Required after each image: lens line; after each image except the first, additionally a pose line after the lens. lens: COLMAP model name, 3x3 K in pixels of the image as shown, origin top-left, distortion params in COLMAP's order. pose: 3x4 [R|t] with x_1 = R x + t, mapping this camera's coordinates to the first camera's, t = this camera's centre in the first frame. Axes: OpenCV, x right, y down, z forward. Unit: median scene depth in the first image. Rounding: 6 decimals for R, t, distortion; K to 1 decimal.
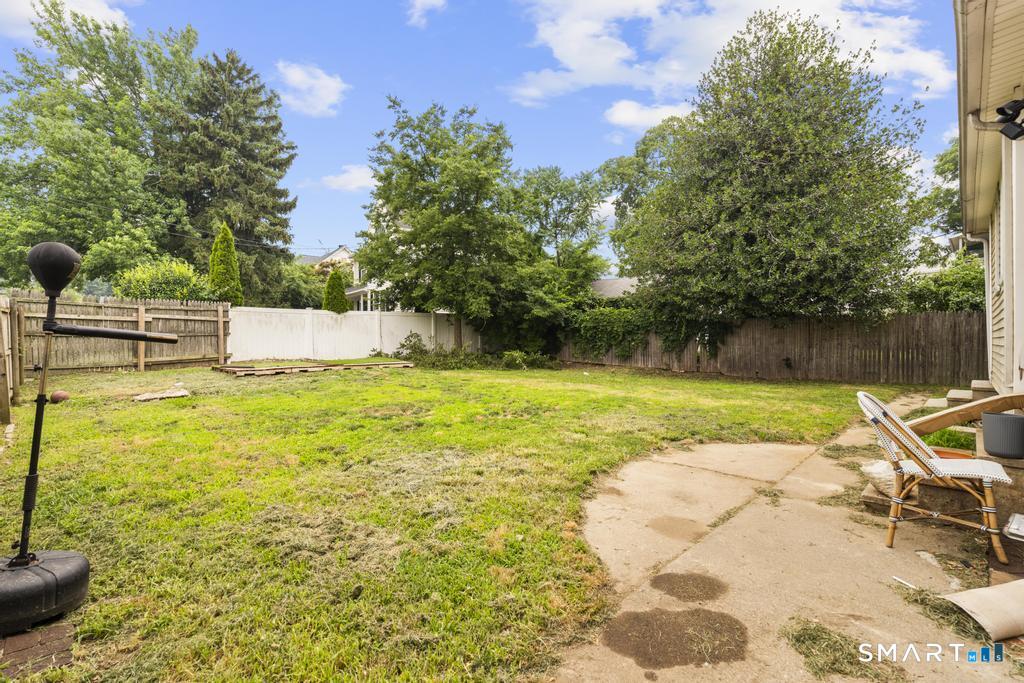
lens RADIAL K [[458.9, 0, 509.1], [0, 458.9, 342.6], [0, 0, 1]] dist [-0.000331, 0.000338]
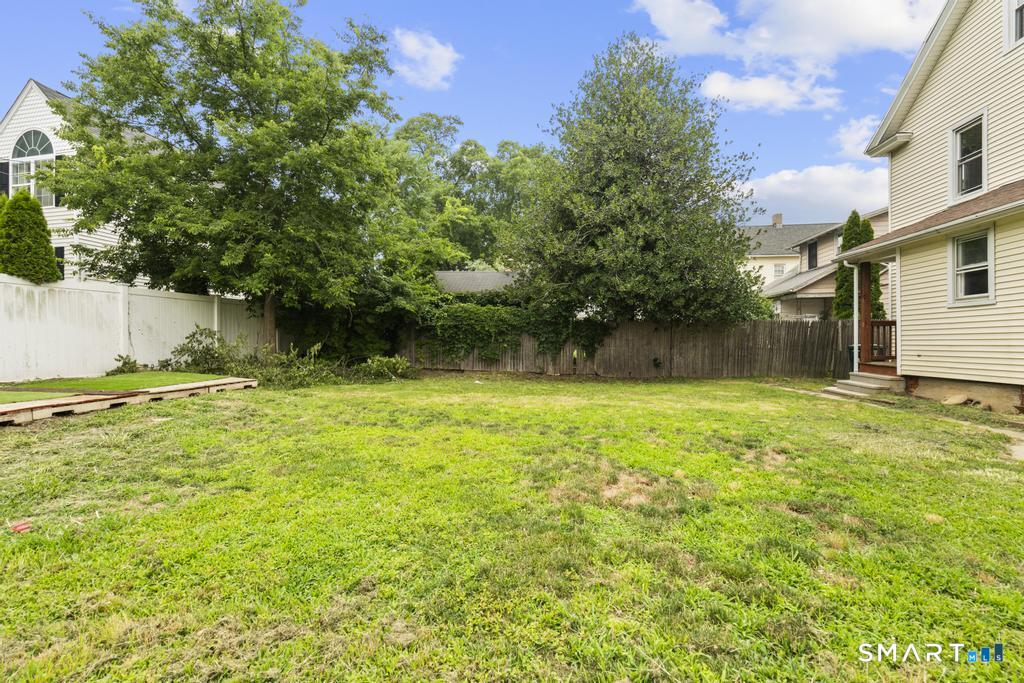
lens RADIAL K [[458.9, 0, 513.0], [0, 458.9, 341.0], [0, 0, 1]] dist [-0.000331, 0.000338]
pose [[0.773093, 0.004317, 0.634278, -0.311568], [-0.000194, 0.999978, -0.006570, -0.000480], [-0.634292, 0.004956, 0.773077, 0.334509]]
